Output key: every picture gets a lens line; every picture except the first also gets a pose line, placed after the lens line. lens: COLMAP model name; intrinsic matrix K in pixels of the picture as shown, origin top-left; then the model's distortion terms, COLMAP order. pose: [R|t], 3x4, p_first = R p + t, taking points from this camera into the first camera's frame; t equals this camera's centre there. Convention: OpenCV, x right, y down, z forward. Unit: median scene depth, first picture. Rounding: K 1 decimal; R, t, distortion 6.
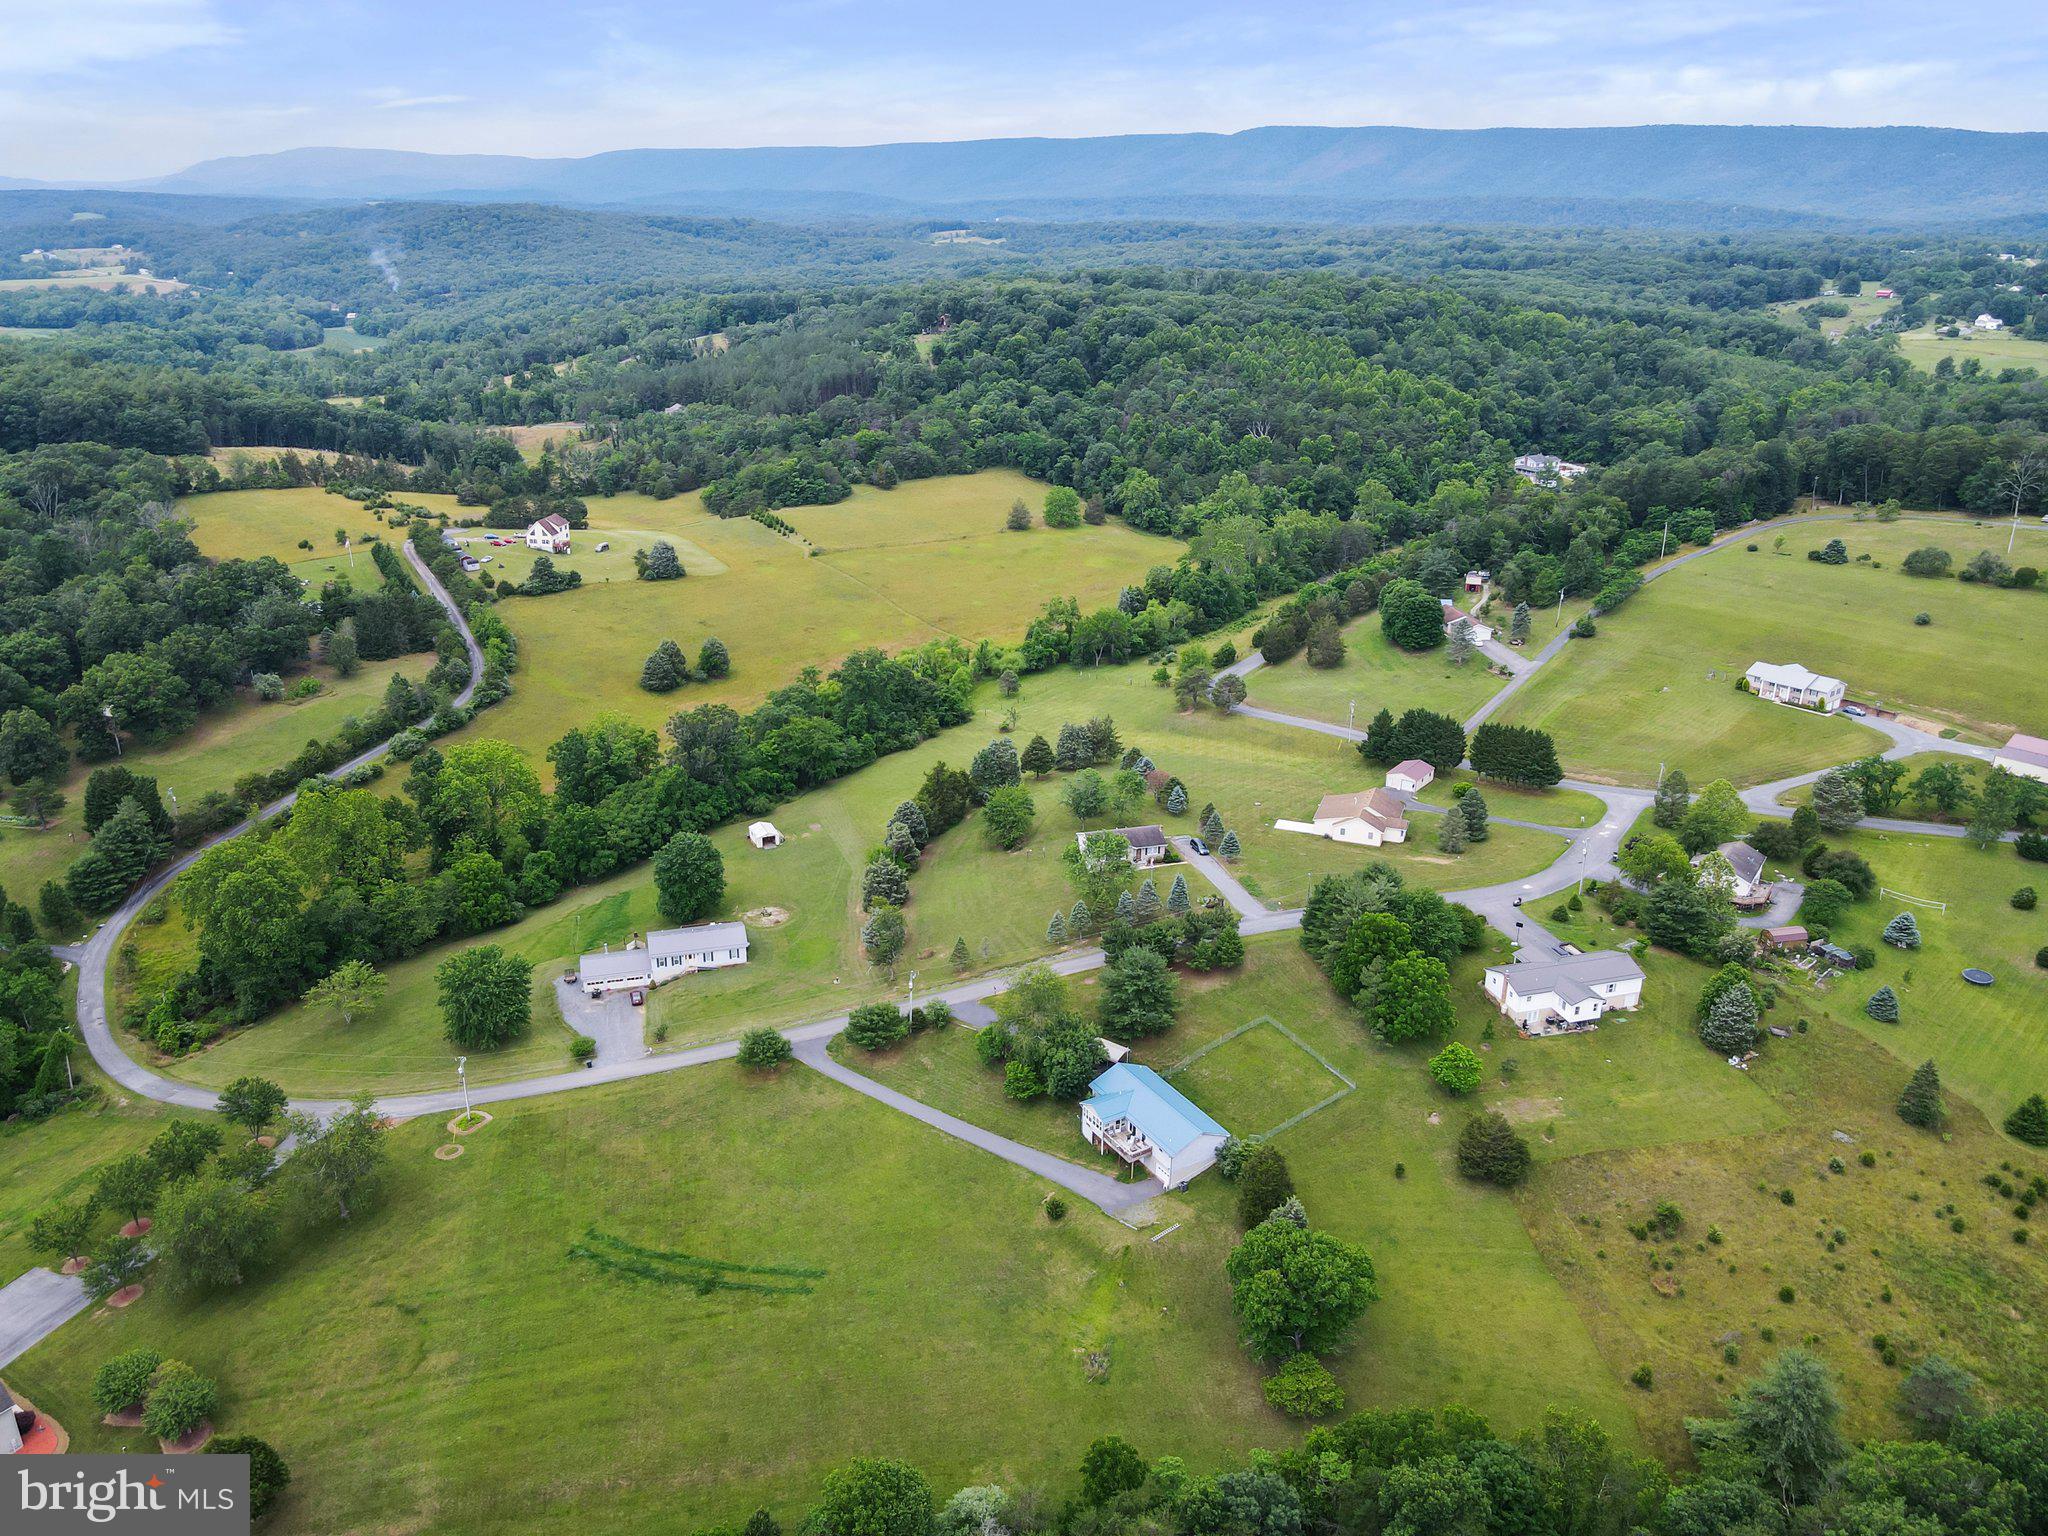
lens RADIAL K [[1508.2, 0, 1026.7], [0, 1508.2, 767.2], [0, 0, 1]] dist [0.002307, 0.050949]
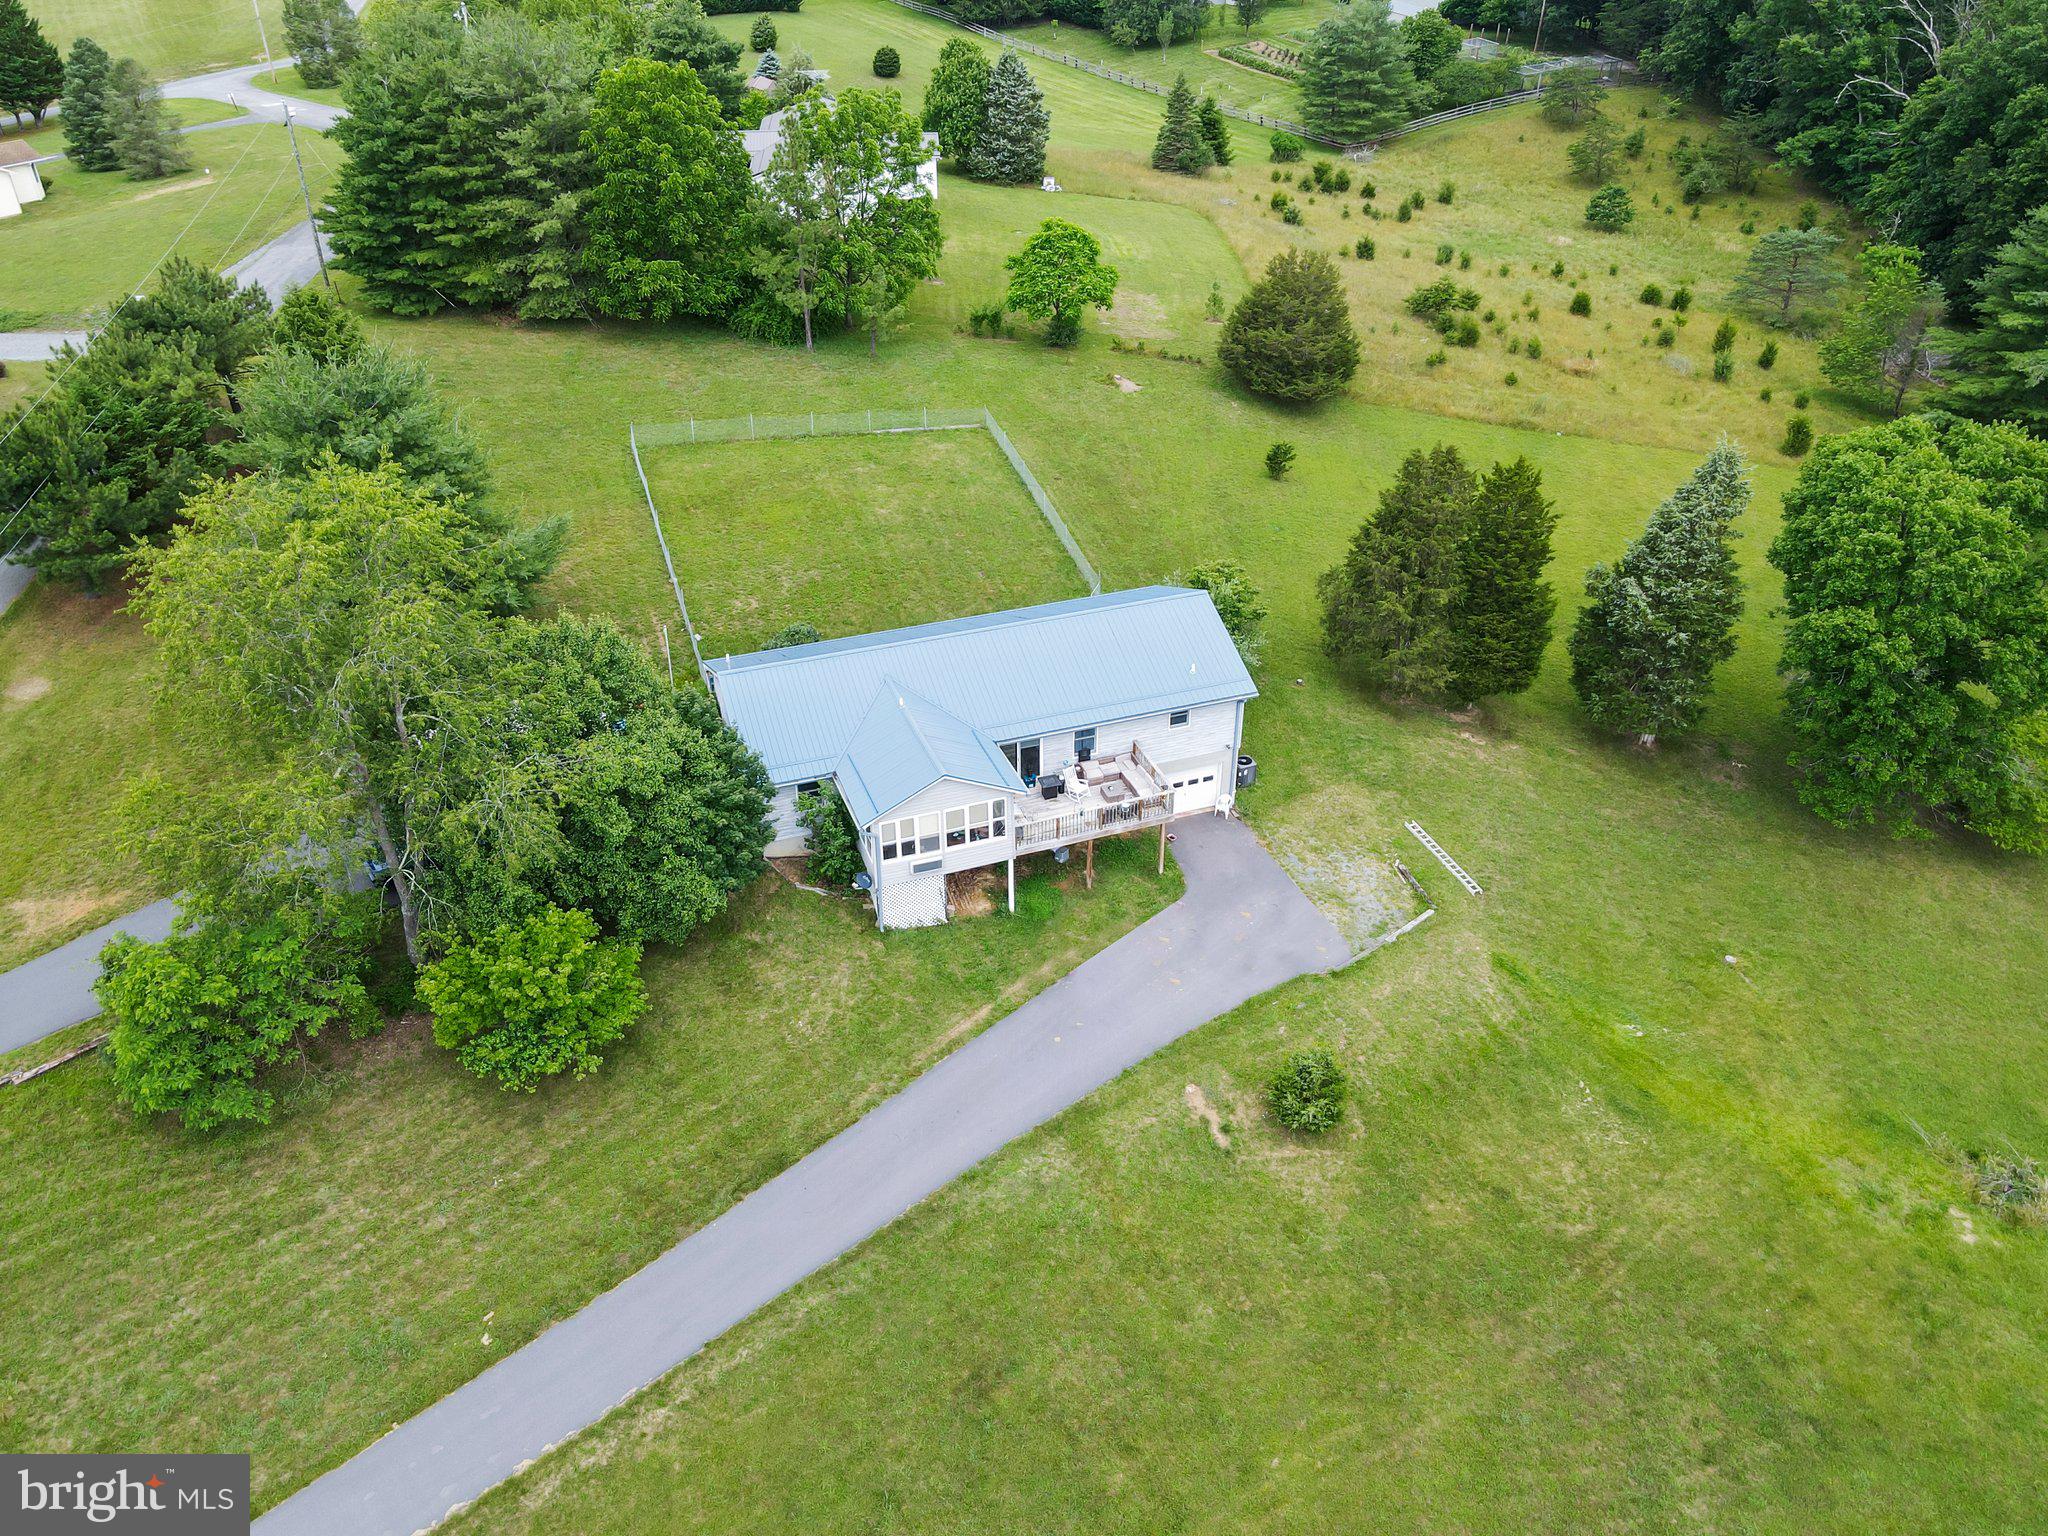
lens RADIAL K [[1506.0, 0, 1025.1], [0, 1506.0, 745.5], [0, 0, 1]] dist [0.016314, 0.010277]
pose [[0.201016, -0.533035, 0.821868, -0.149582], [0.355662, 0.821455, 0.445777, 0.109797], [-0.912742, 0.202699, 0.354705, 0.867748]]
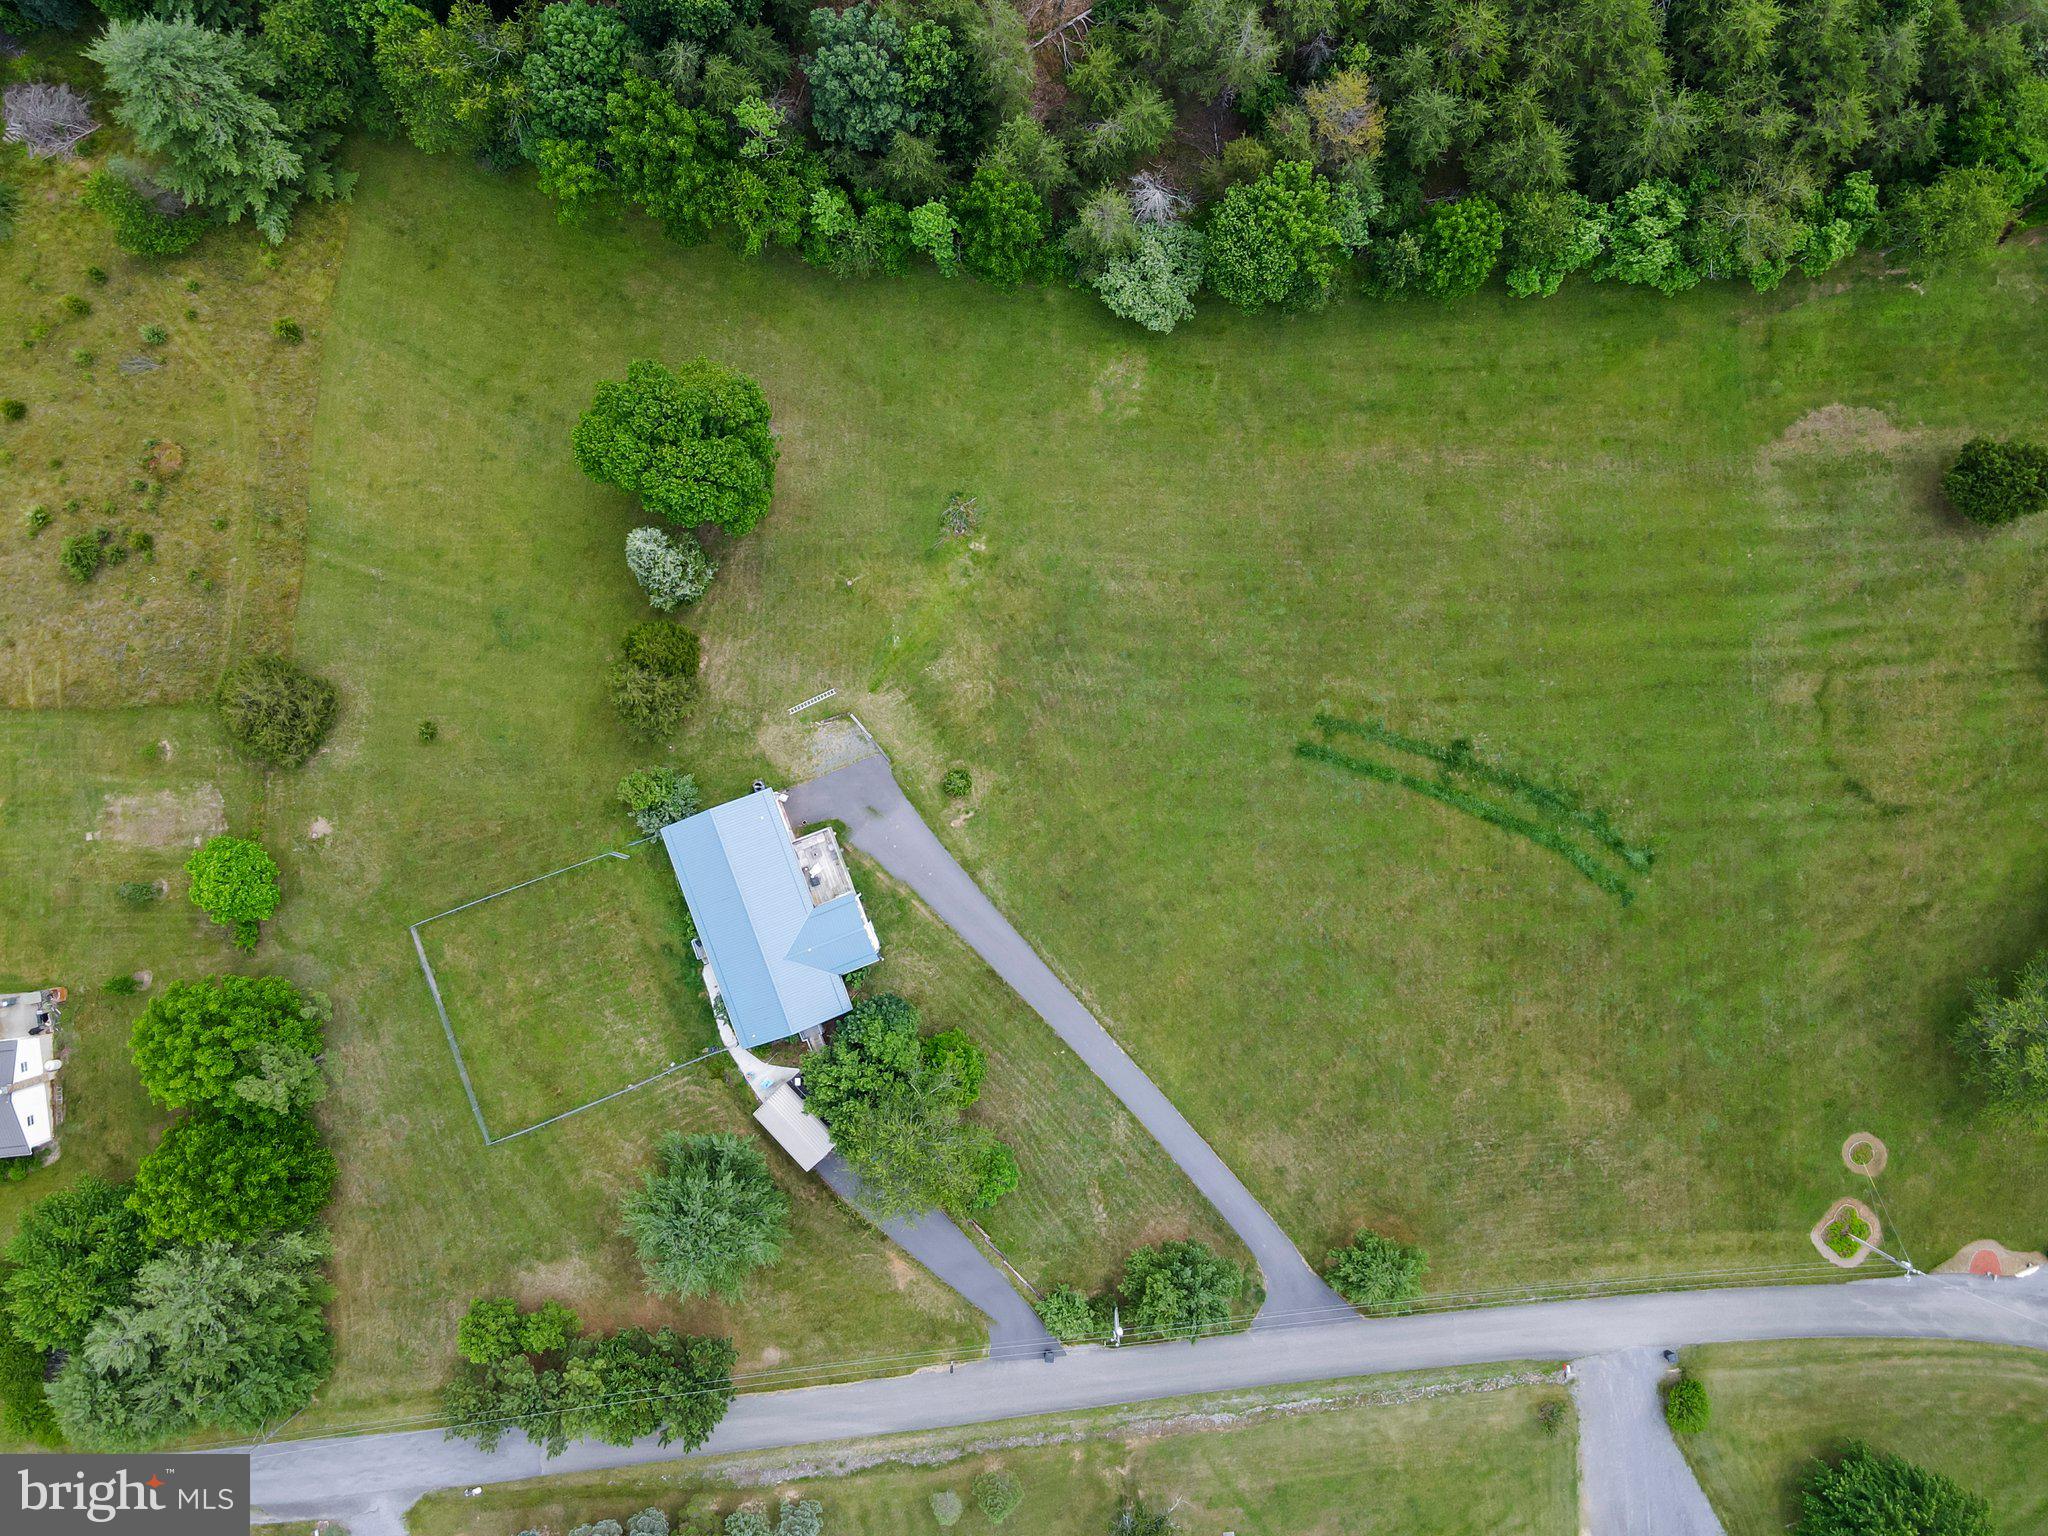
lens RADIAL K [[1459.4, 0, 1017.9], [0, 1459.4, 740.7], [0, 0, 1]] dist [-0.009358, 0.051400]
pose [[-0.982658, -0.185258, 0.007894, -0.008030], [0.074746, -0.356791, 0.931189, -0.280508], [-0.169694, 0.915631, 0.364451, 0.681827]]
